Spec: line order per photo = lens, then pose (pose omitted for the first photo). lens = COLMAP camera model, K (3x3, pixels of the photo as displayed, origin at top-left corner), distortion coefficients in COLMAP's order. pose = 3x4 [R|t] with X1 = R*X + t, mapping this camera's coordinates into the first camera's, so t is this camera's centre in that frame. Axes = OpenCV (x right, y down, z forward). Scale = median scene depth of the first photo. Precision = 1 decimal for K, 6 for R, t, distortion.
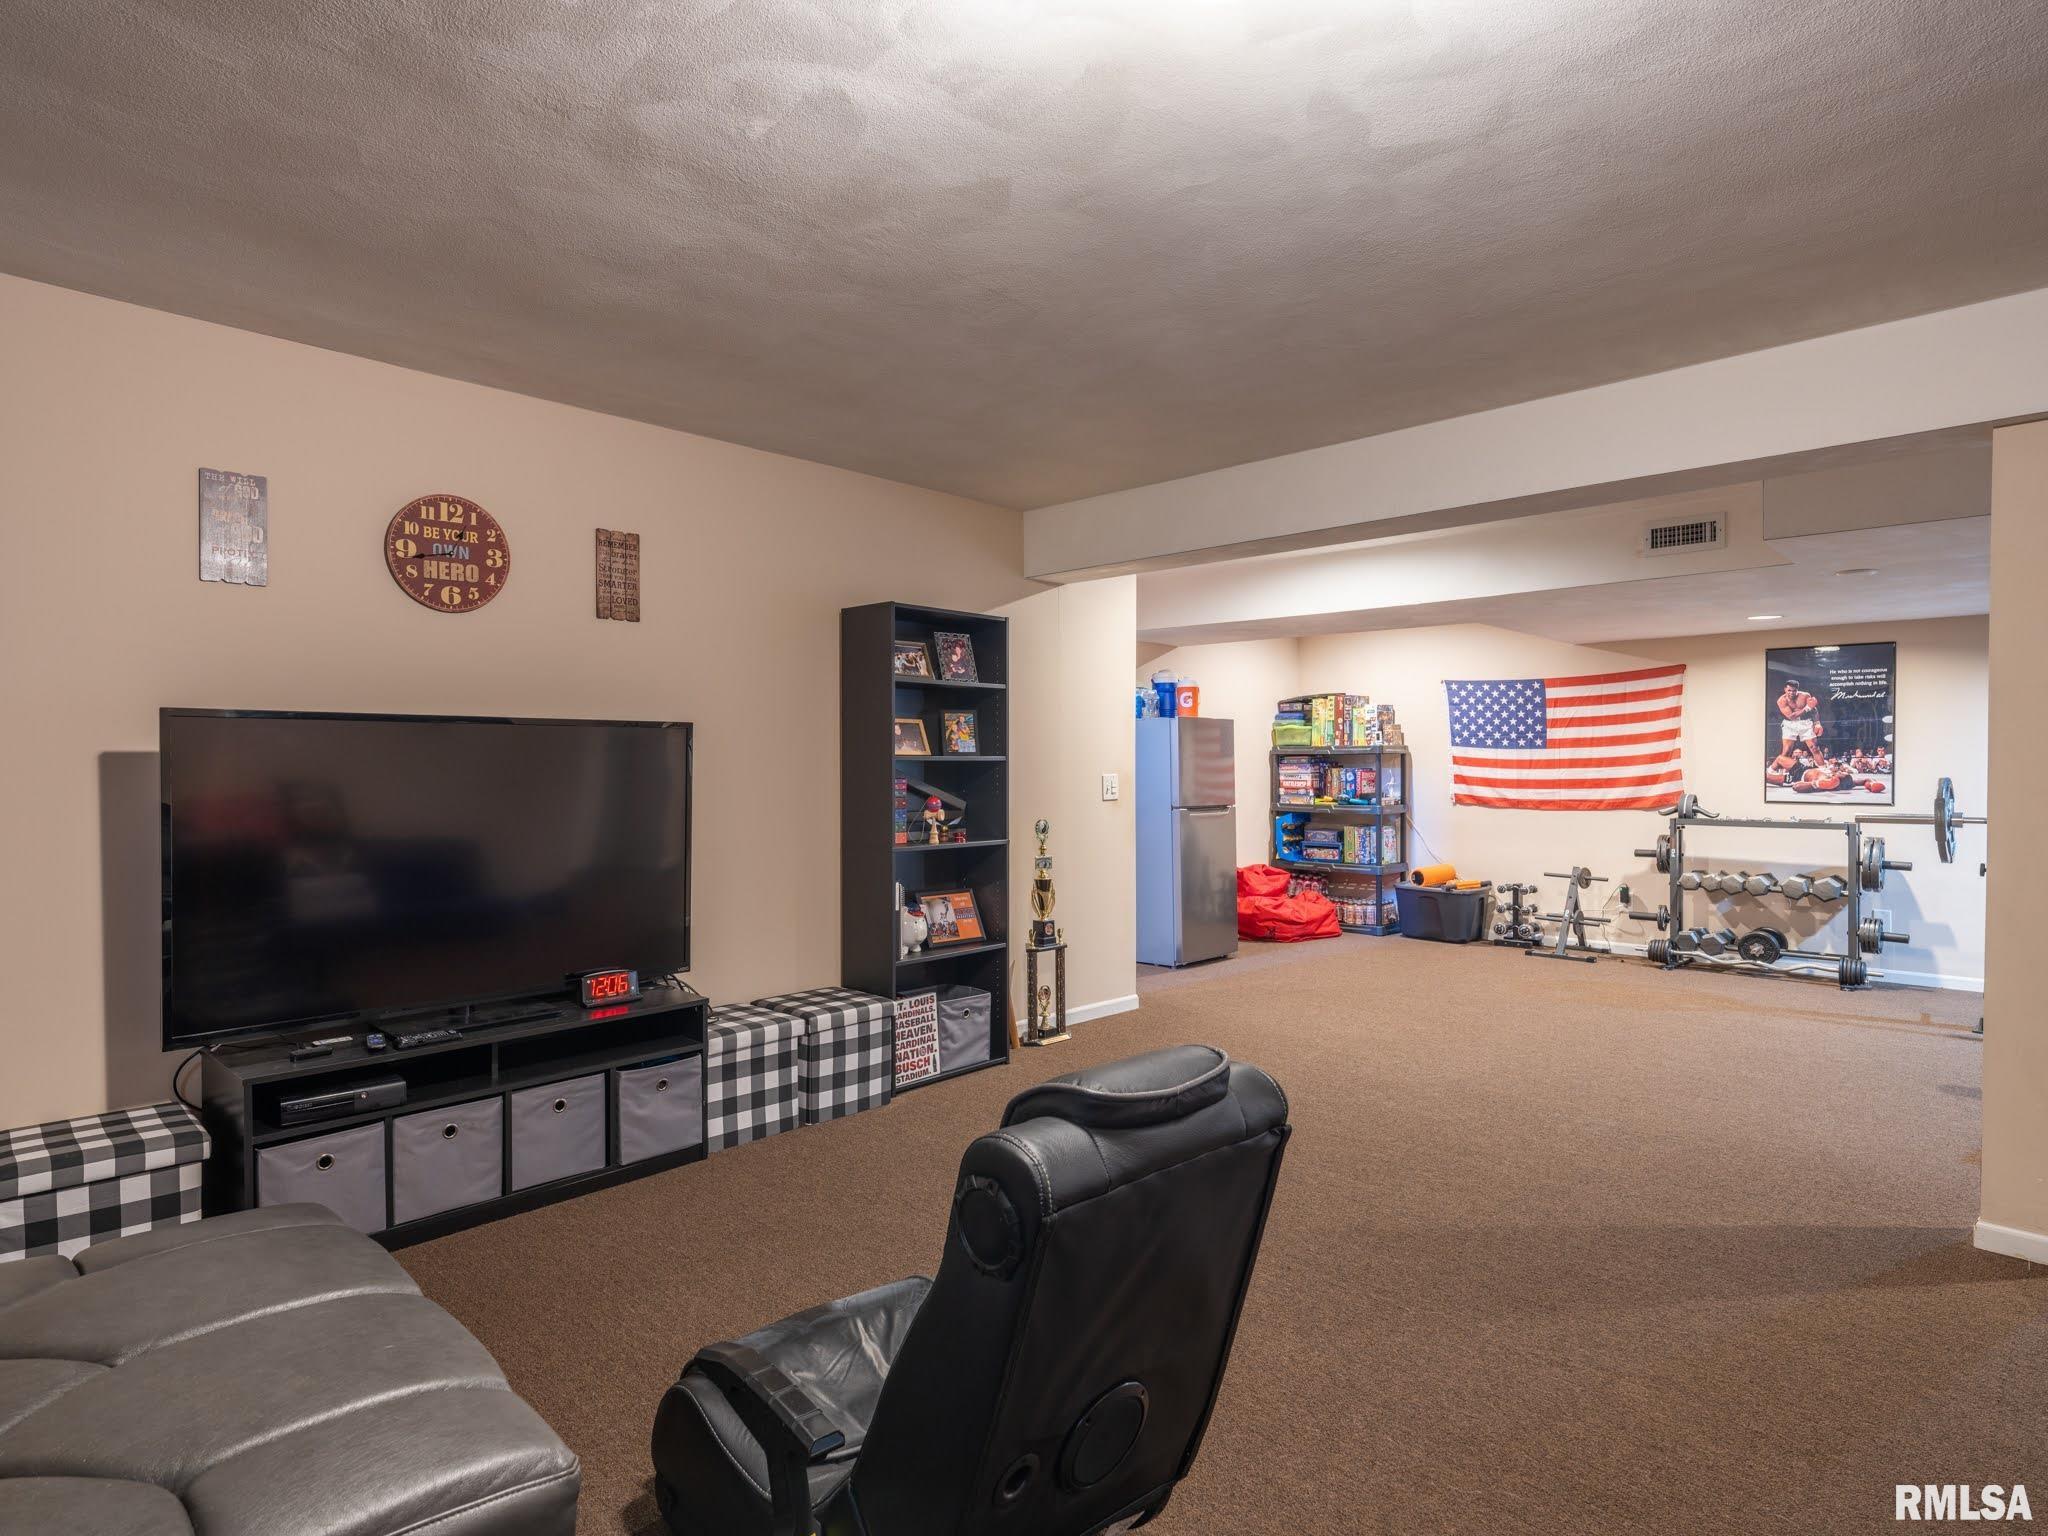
lens RADIAL K [[1114.5, 0, 1013.4], [0, 1114.5, 774.6], [0, 0, 1]] dist [0.002570, -0.003588]
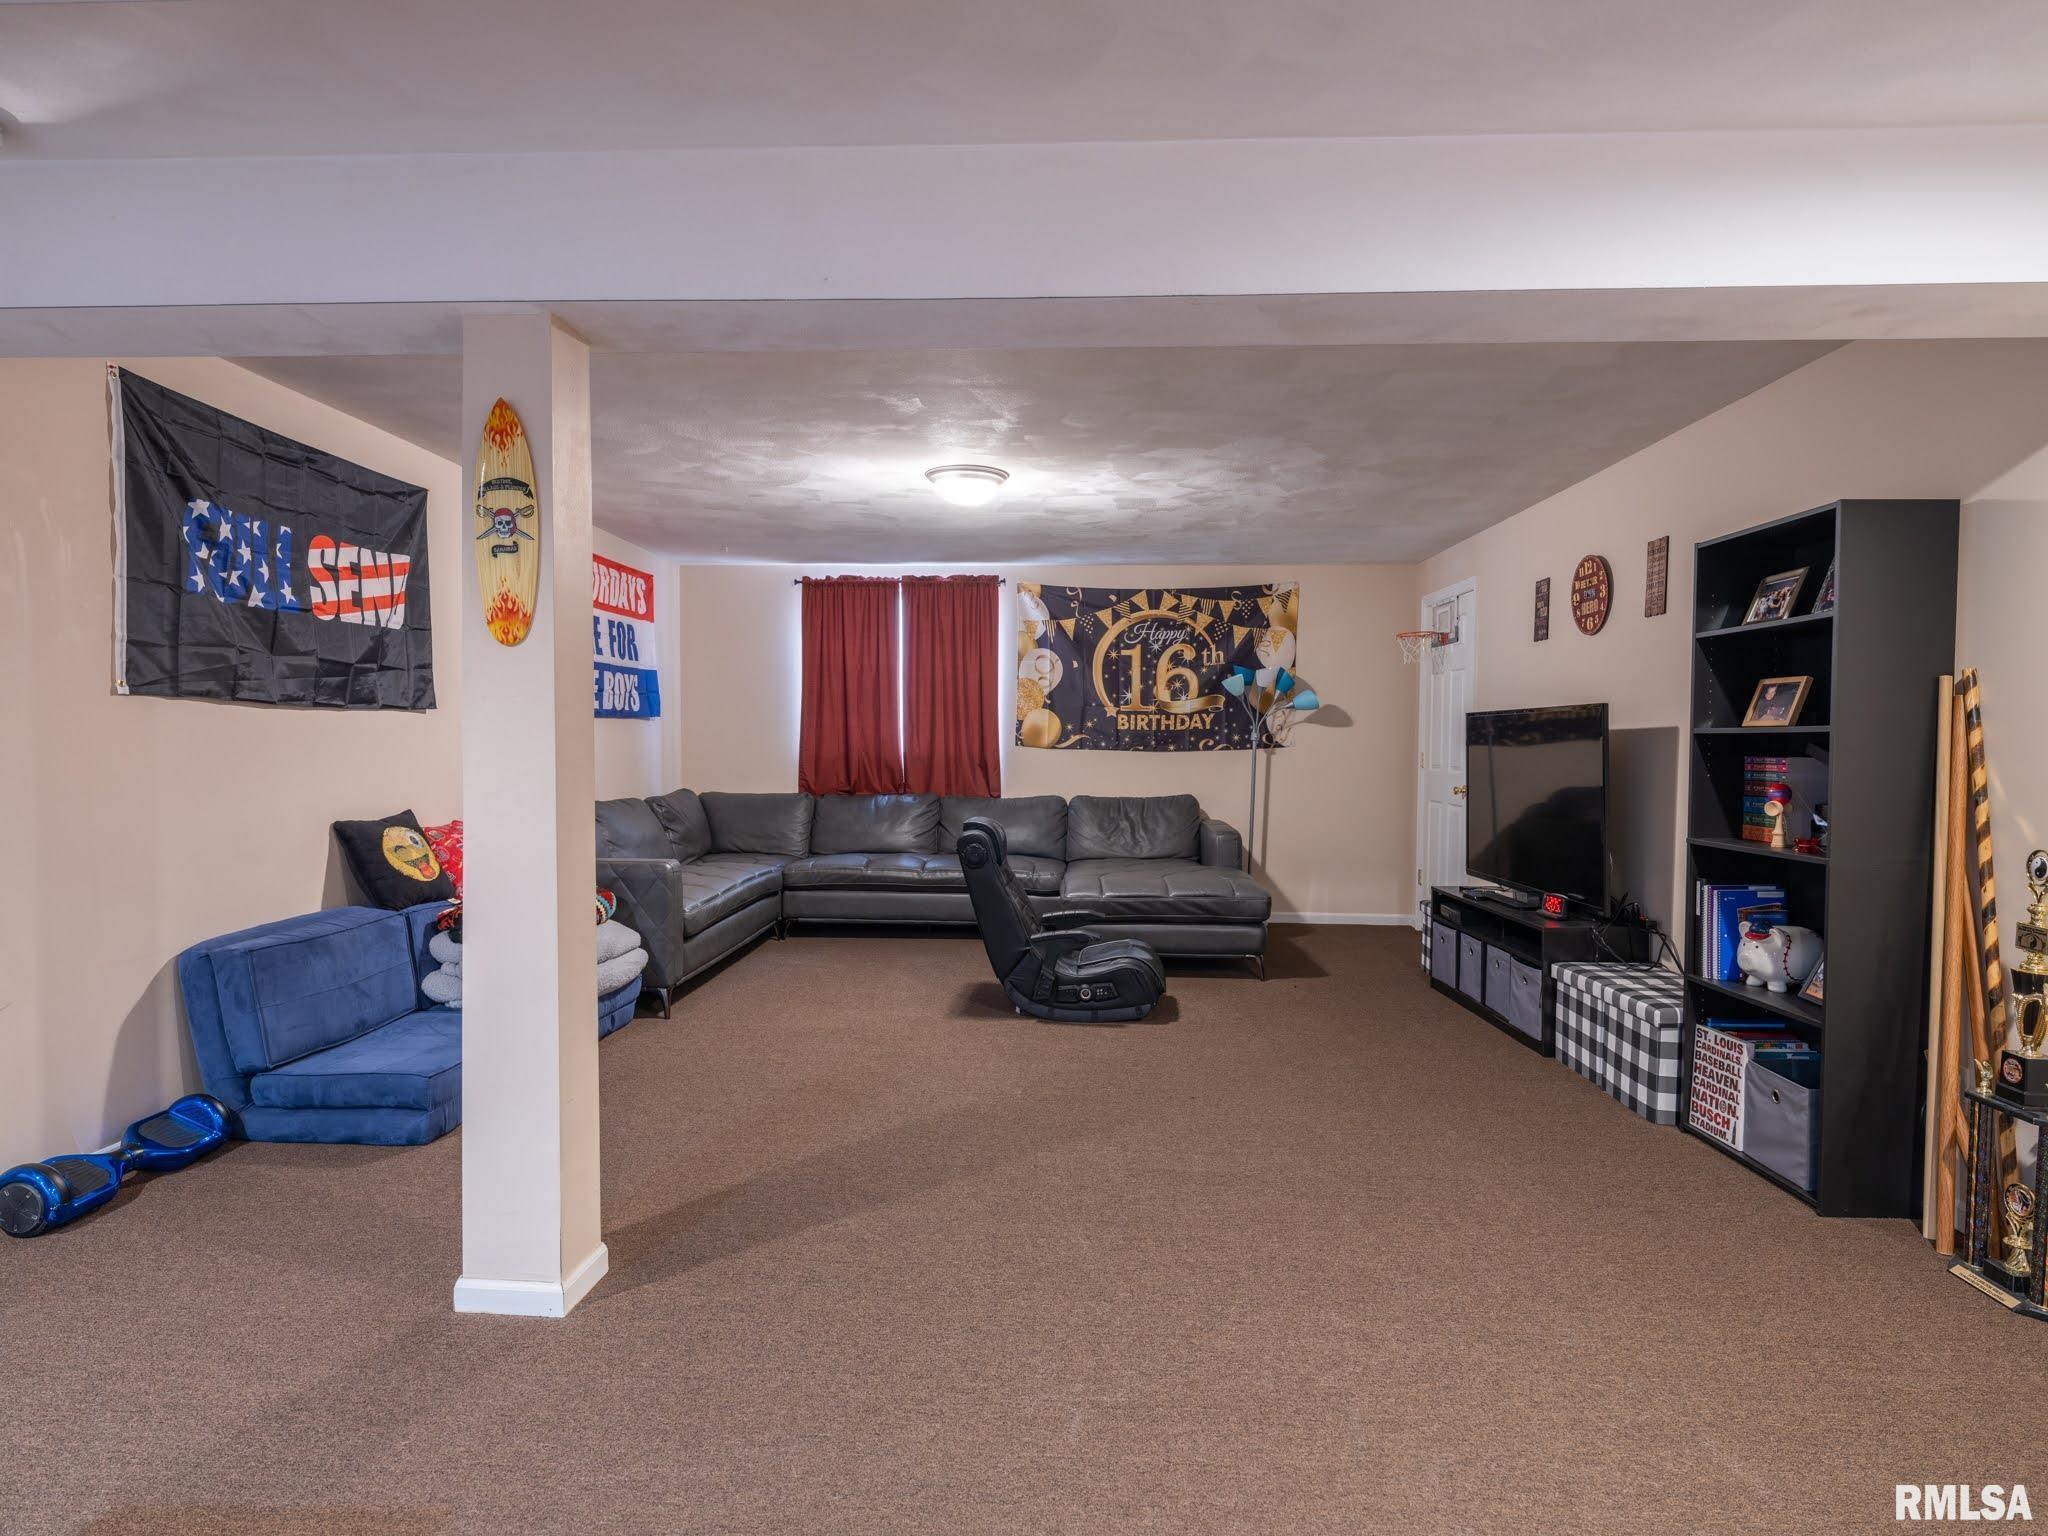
lens RADIAL K [[1114.5, 0, 1013.4], [0, 1114.5, 774.6], [0, 0, 1]] dist [0.002570, -0.003588]
pose [[-0.748644, 0.015950, -0.662781, 0.504120], [-0.011789, 0.999232, 0.037363, -0.004440], [0.662868, 0.035785, -0.747881, 0.782241]]
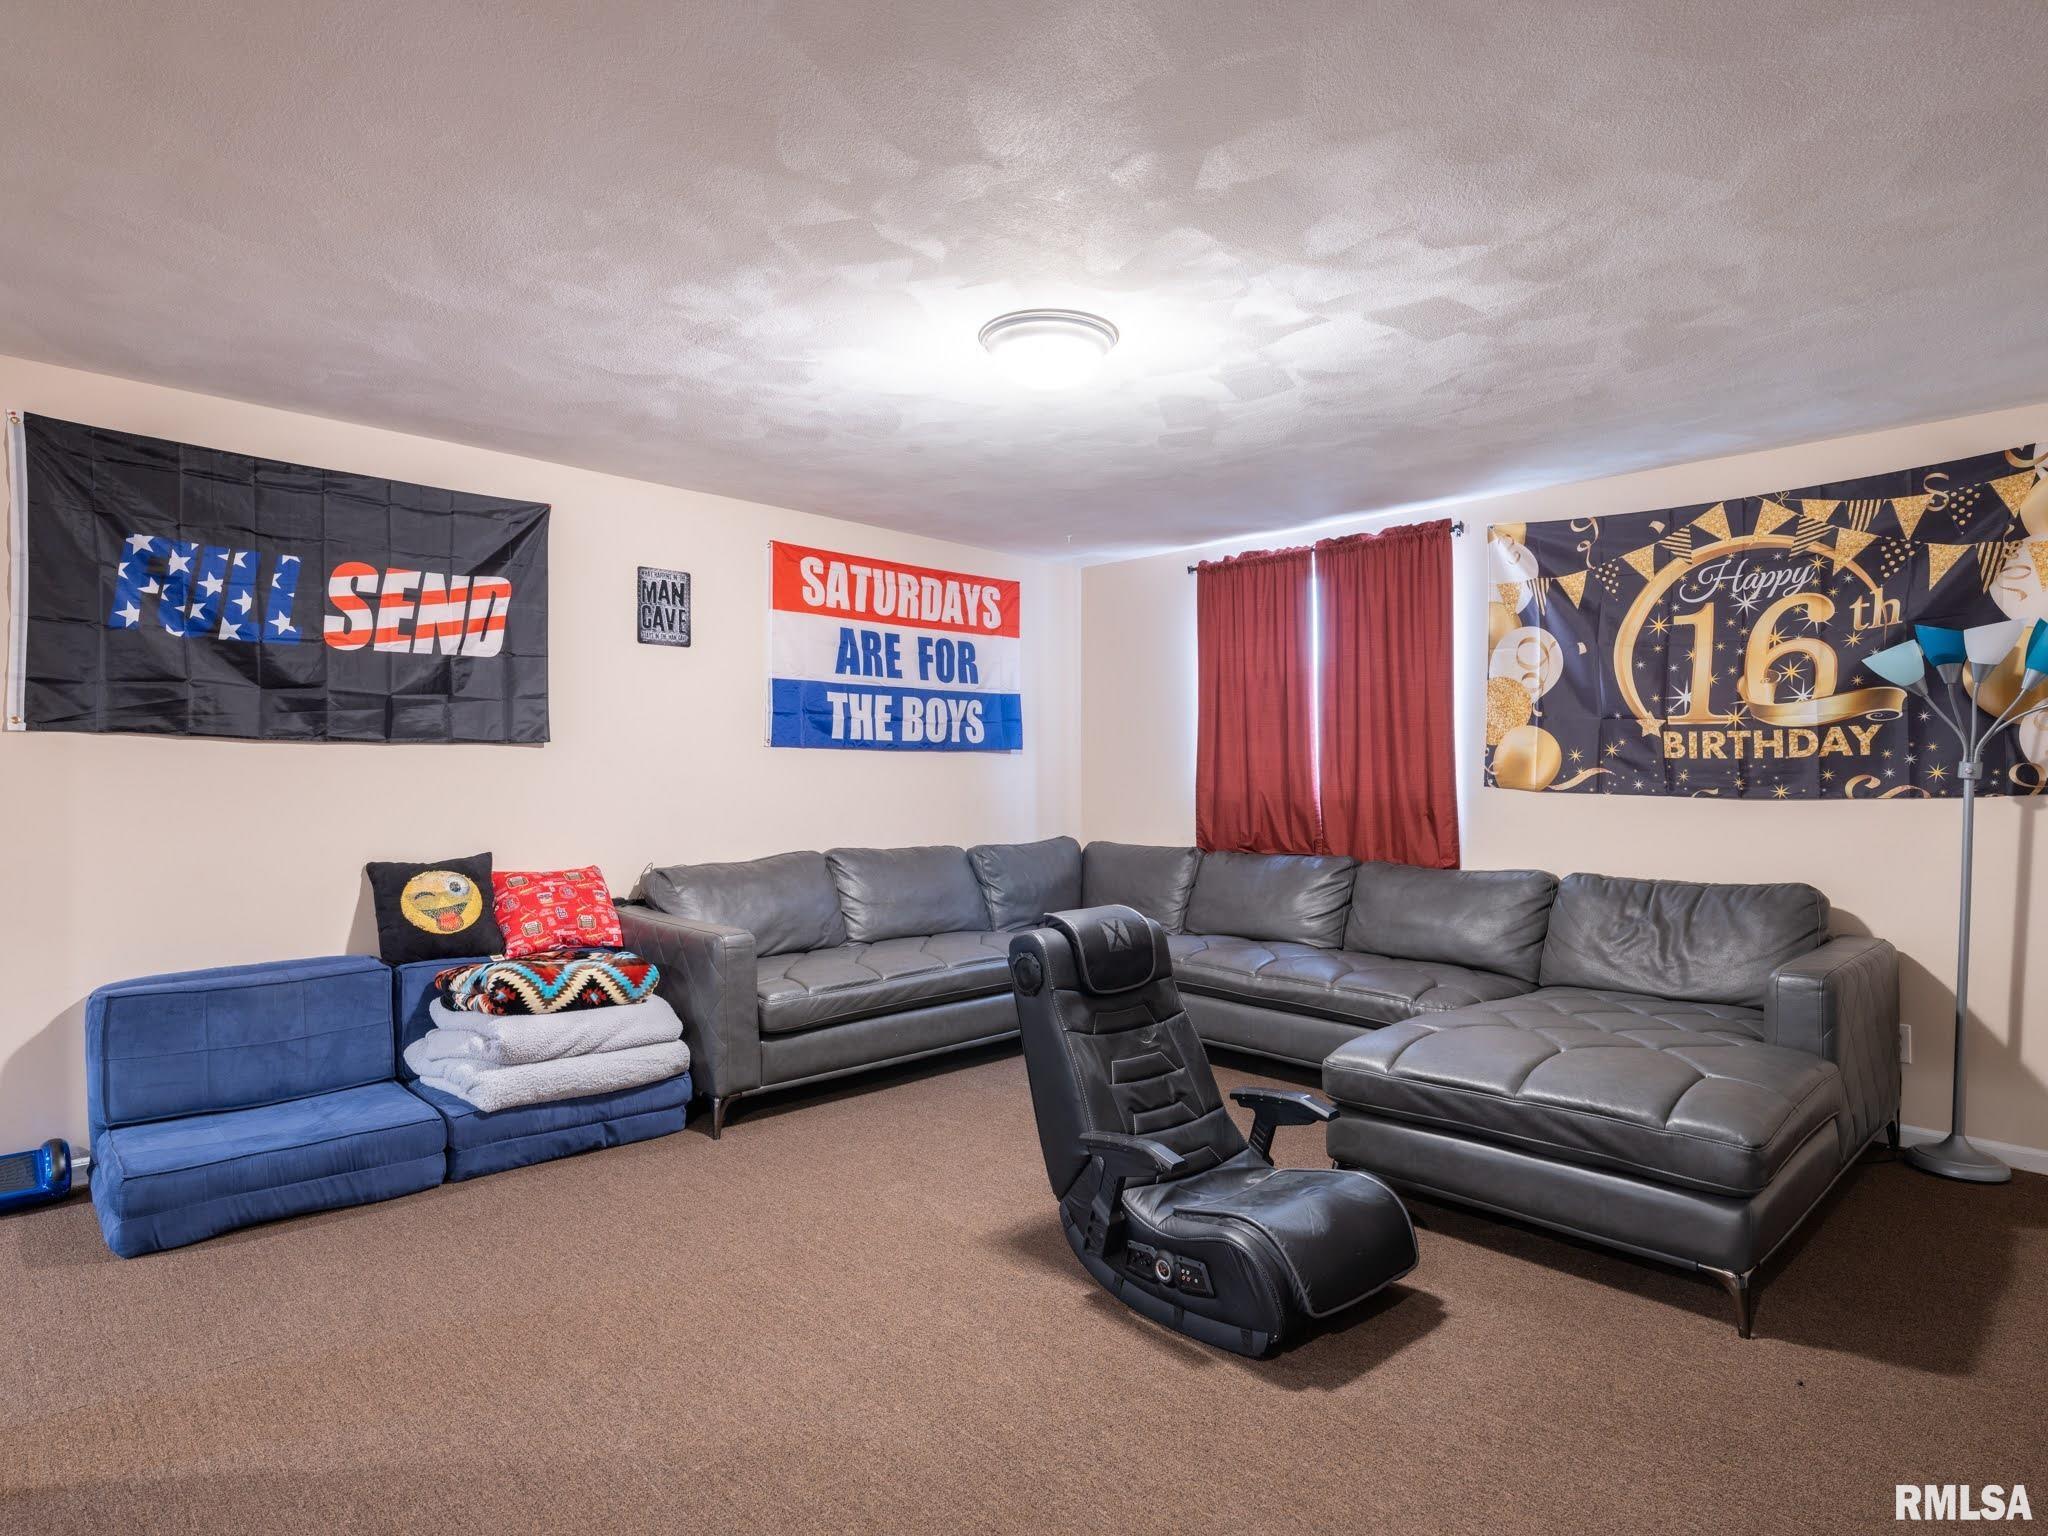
lens RADIAL K [[1114.5, 0, 1013.4], [0, 1114.5, 774.6], [0, 0, 1]] dist [0.002570, -0.003588]
pose [[-0.999659, -0.005297, 0.025586, 0.042955], [-0.005060, 0.999944, 0.009295, -0.004092], [-0.025634, 0.009163, -0.999629, 0.651420]]
